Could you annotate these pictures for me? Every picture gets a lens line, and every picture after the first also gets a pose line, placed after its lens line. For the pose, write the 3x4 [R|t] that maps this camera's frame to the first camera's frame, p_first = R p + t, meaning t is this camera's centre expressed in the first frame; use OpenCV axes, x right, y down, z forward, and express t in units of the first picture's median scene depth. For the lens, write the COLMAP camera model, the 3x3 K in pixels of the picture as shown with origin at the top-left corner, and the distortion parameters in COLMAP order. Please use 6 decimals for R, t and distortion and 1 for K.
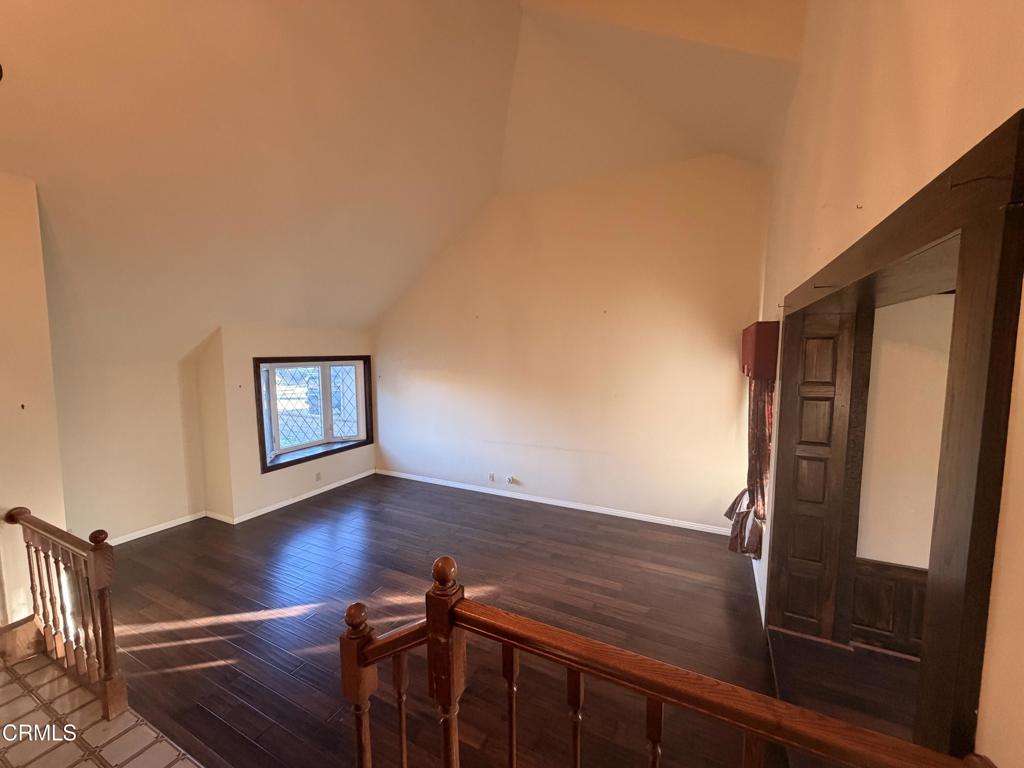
lens RADIAL K [[403.5, 0, 511.5], [0, 403.5, 388.3], [0, 0, 1]] dist [-0.009020, 0.000627]
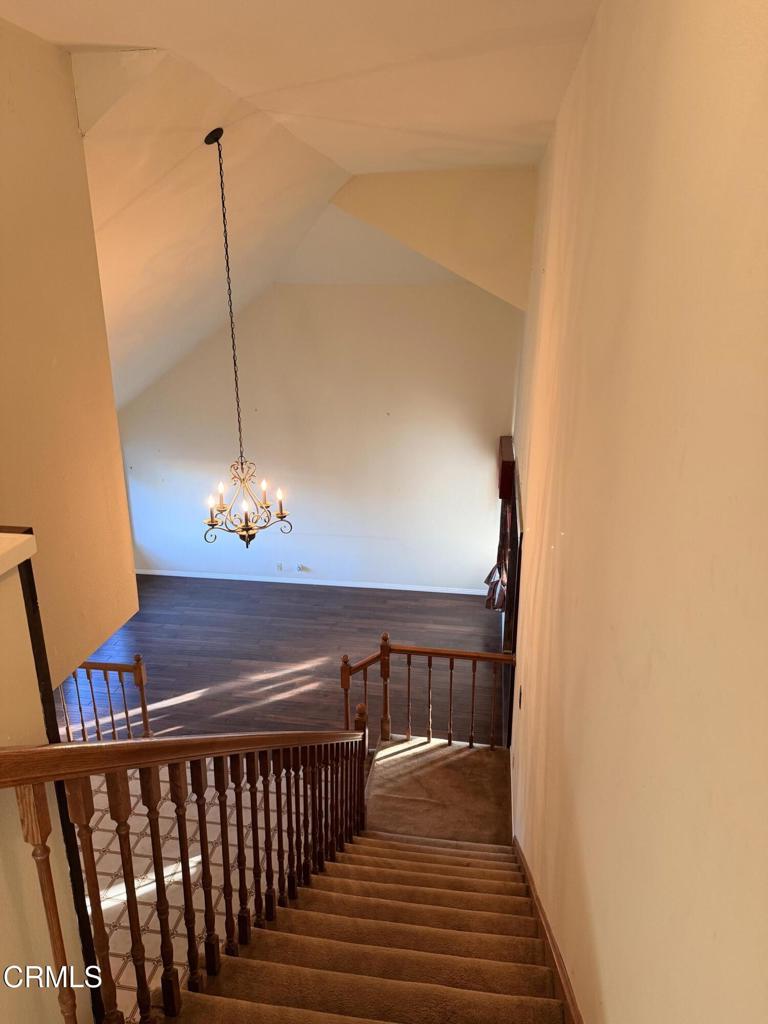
lens RADIAL K [[722.7, 0, 388.6], [0, 722.7, 513.1], [0, 0, 1]] dist [0.041785, -0.061480]
pose [[0.945859, -0.092846, 0.311014, -0.402608], [0.018642, 0.972172, 0.233524, -0.388244], [-0.324041, -0.215083, 0.921269, -0.863902]]
